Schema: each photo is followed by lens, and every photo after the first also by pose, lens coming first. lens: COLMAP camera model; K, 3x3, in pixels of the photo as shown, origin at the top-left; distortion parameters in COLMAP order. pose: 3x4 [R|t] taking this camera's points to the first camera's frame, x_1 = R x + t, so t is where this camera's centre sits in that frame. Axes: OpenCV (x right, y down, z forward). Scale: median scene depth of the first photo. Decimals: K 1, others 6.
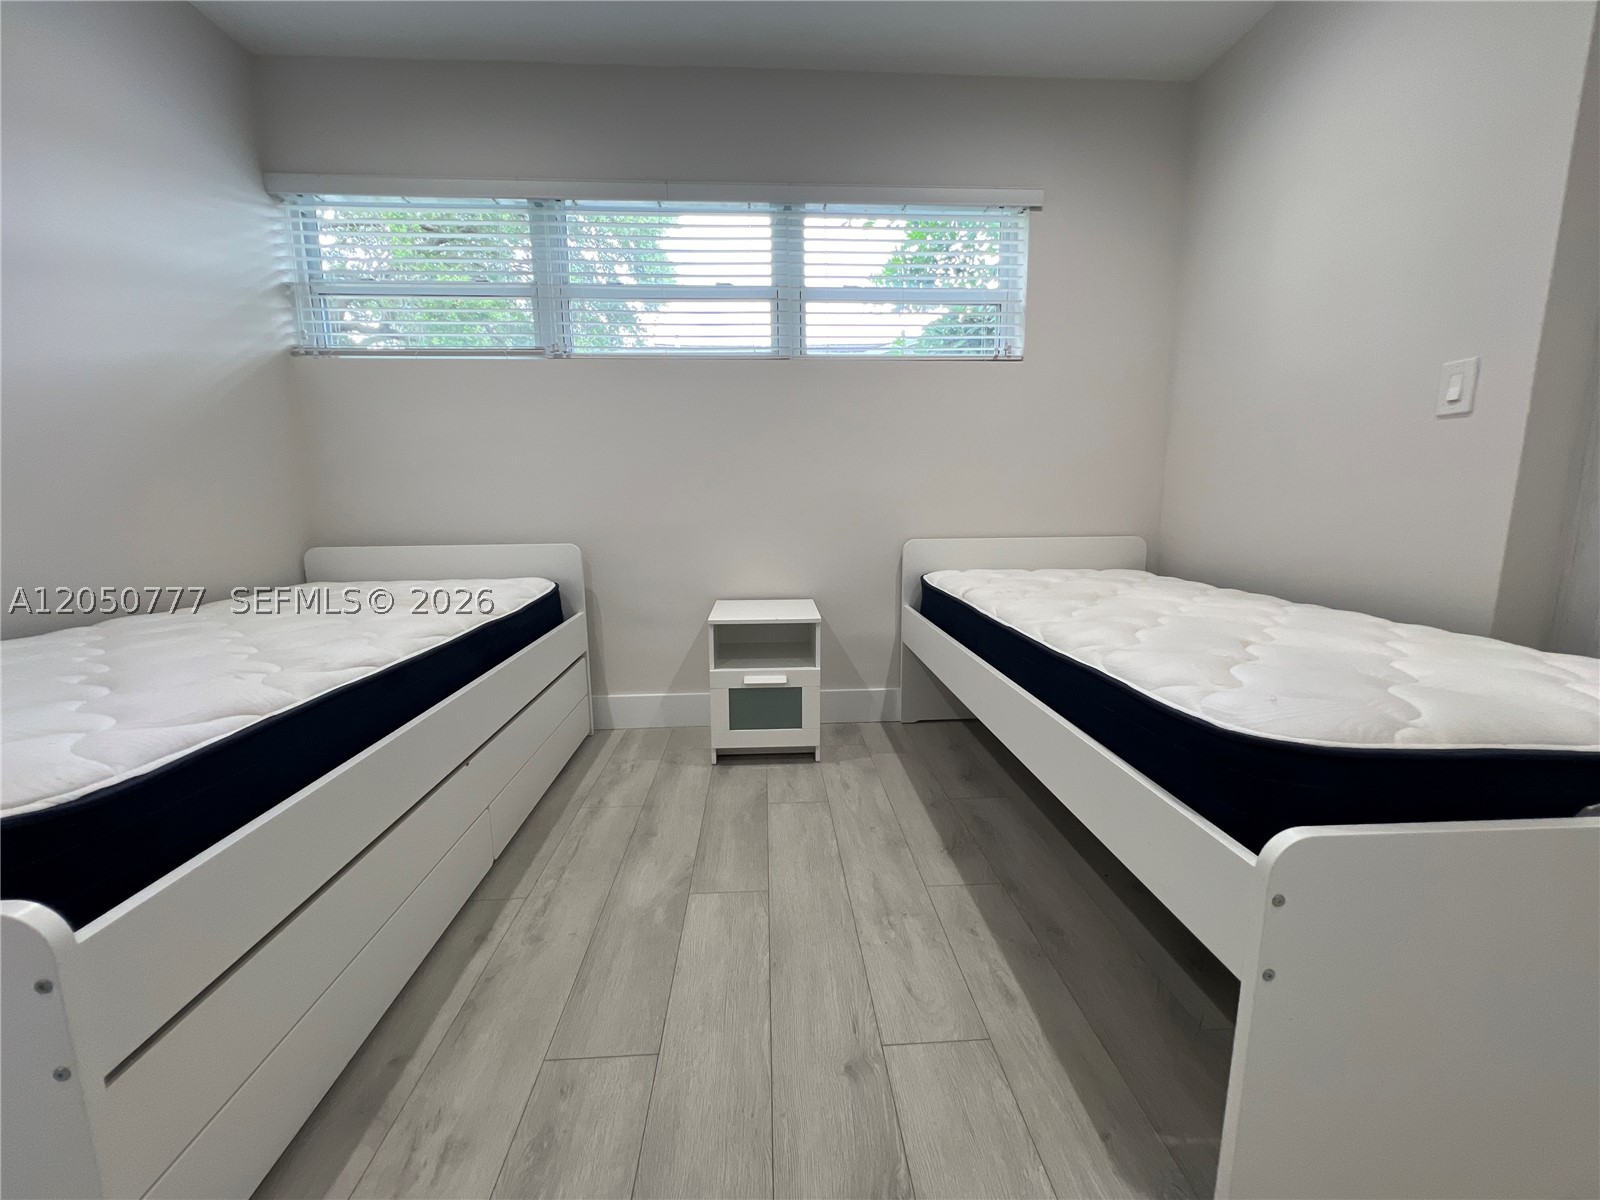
lens RADIAL K [[640.3, 0, 803.3], [0, 640.3, 603.3], [0, 0, 1]] dist [-0.001791, 0.000026]
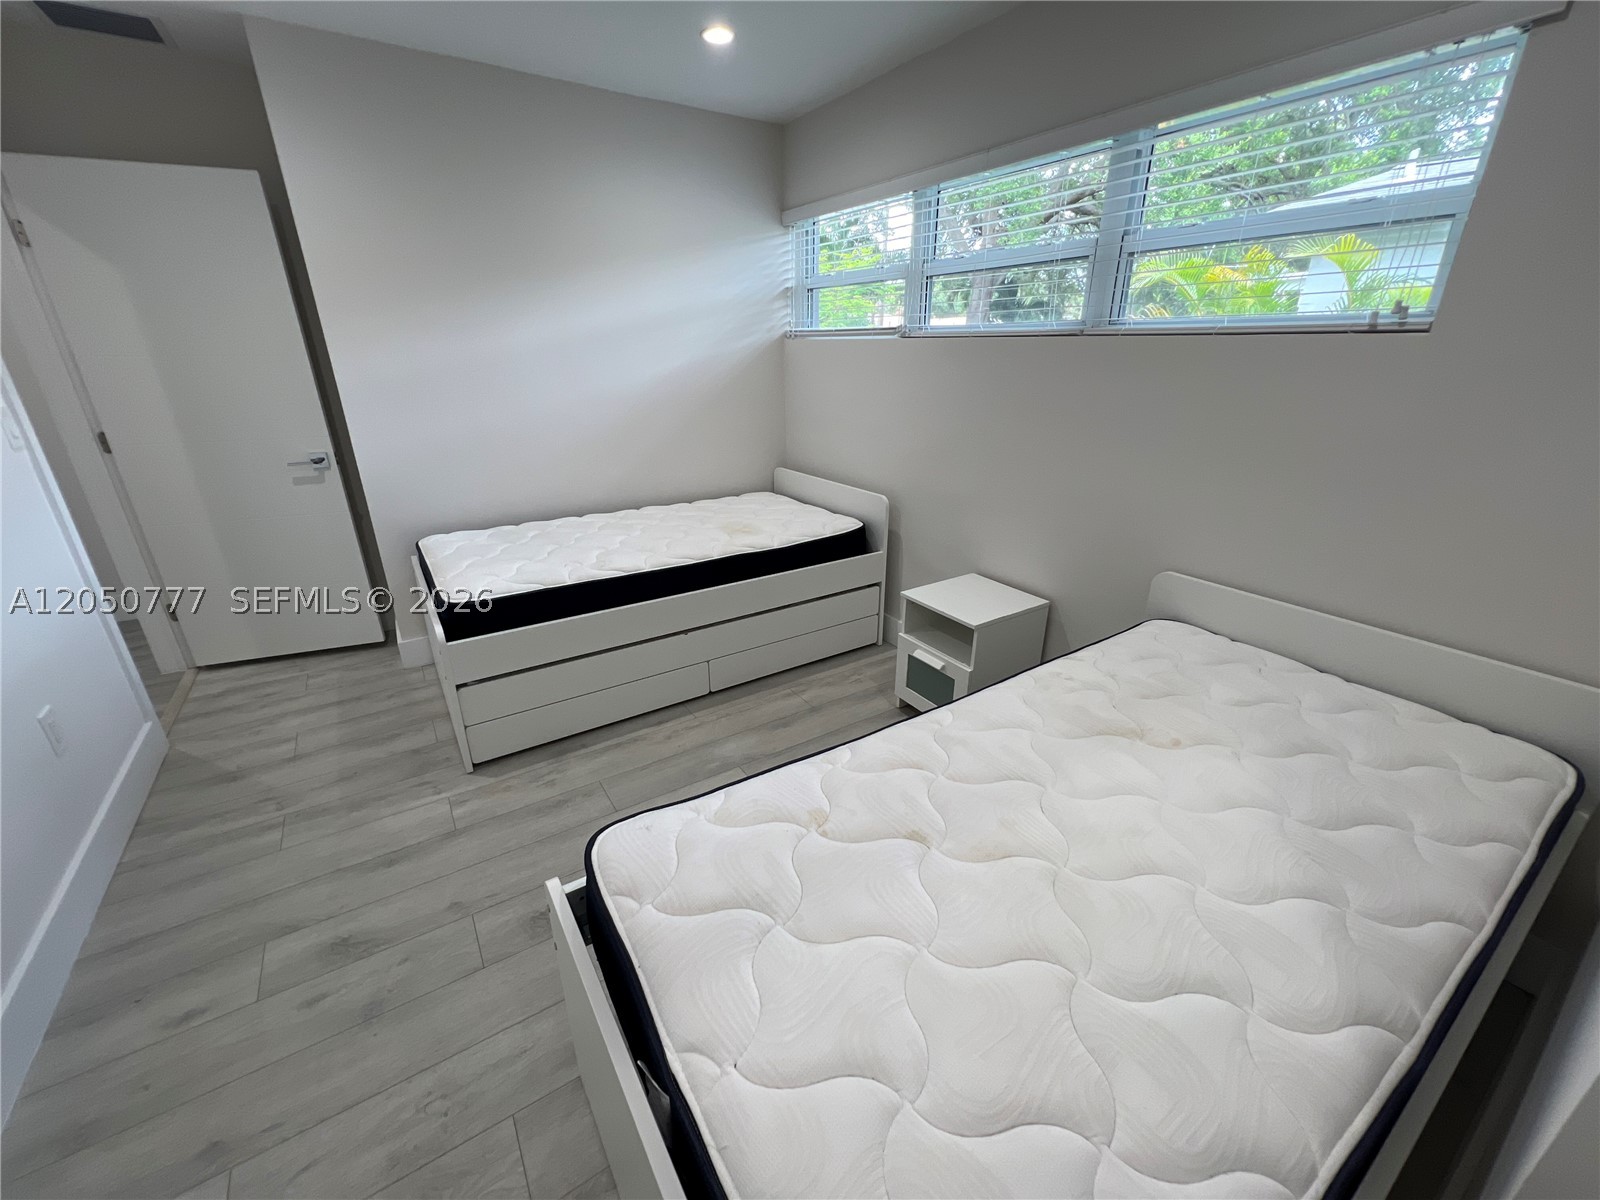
lens RADIAL K [[640.3, 0, 803.3], [0, 640.3, 603.3], [0, 0, 1]] dist [-0.001791, 0.000026]
pose [[0.501756, 0.330259, -0.799481, 0.668021], [-0.147718, 0.943384, 0.296996, -0.261970], [0.852303, -0.030922, 0.522134, 0.234075]]
